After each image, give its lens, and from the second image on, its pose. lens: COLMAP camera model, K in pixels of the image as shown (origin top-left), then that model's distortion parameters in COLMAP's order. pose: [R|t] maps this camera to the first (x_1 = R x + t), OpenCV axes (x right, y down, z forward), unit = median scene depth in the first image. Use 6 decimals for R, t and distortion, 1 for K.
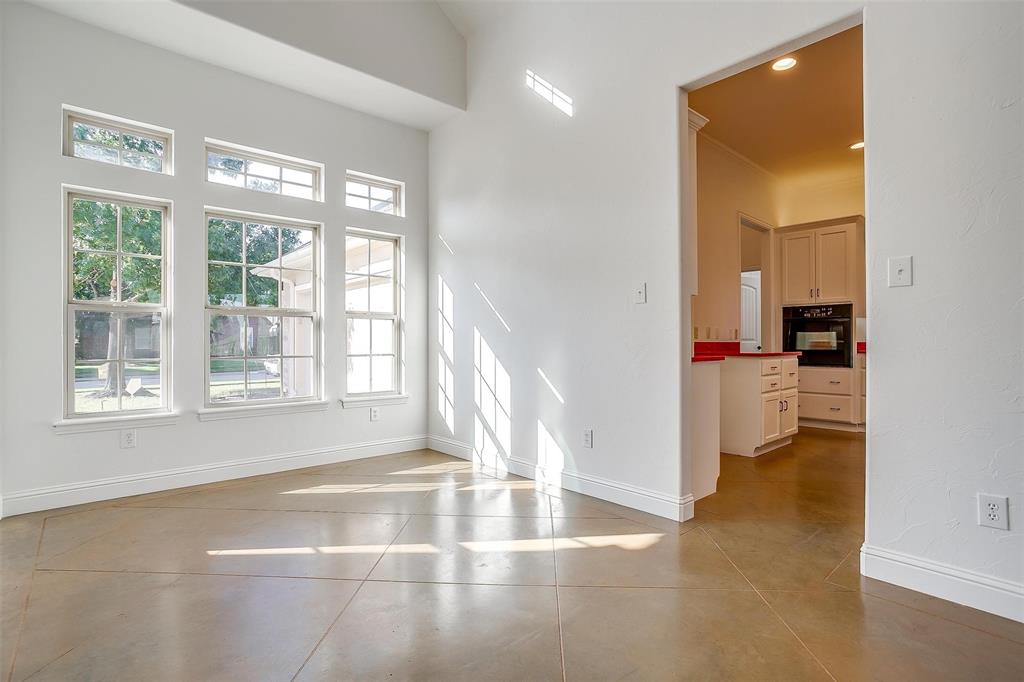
lens RADIAL K [[495.5, 0, 510.1], [0, 495.5, 336.1], [0, 0, 1]] dist [-0.033703, 0.015752]
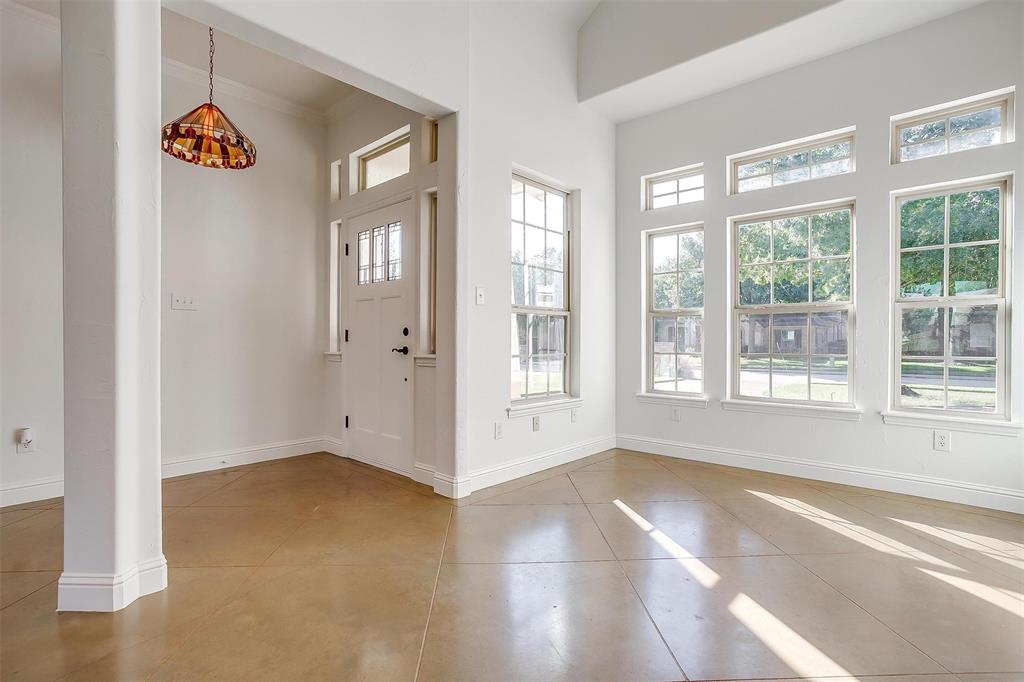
lens RADIAL K [[495.5, 0, 512.0], [0, 495.5, 339.4], [0, 0, 1]] dist [-0.033703, 0.015752]
pose [[0.109464, 0.000515, -0.993991, 0.379637], [0.012537, 0.999920, 0.001899, 0.003220], [0.993912, -0.012669, 0.109449, 0.331466]]
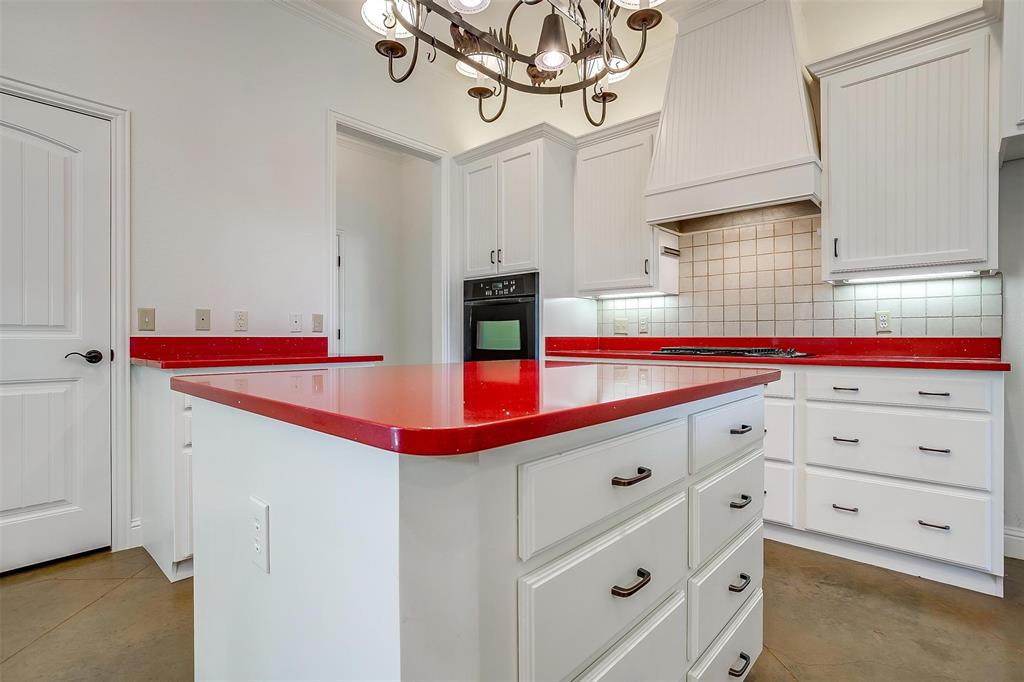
lens RADIAL K [[495.5, 0, 517.4], [0, 495.5, 338.4], [0, 0, 1]] dist [-0.033703, 0.015752]
pose [[0.993553, -0.002613, 0.113338, 0.777405], [0.001001, 0.999897, 0.014284, 0.007413], [-0.113364, -0.014079, 0.993454, 0.511322]]
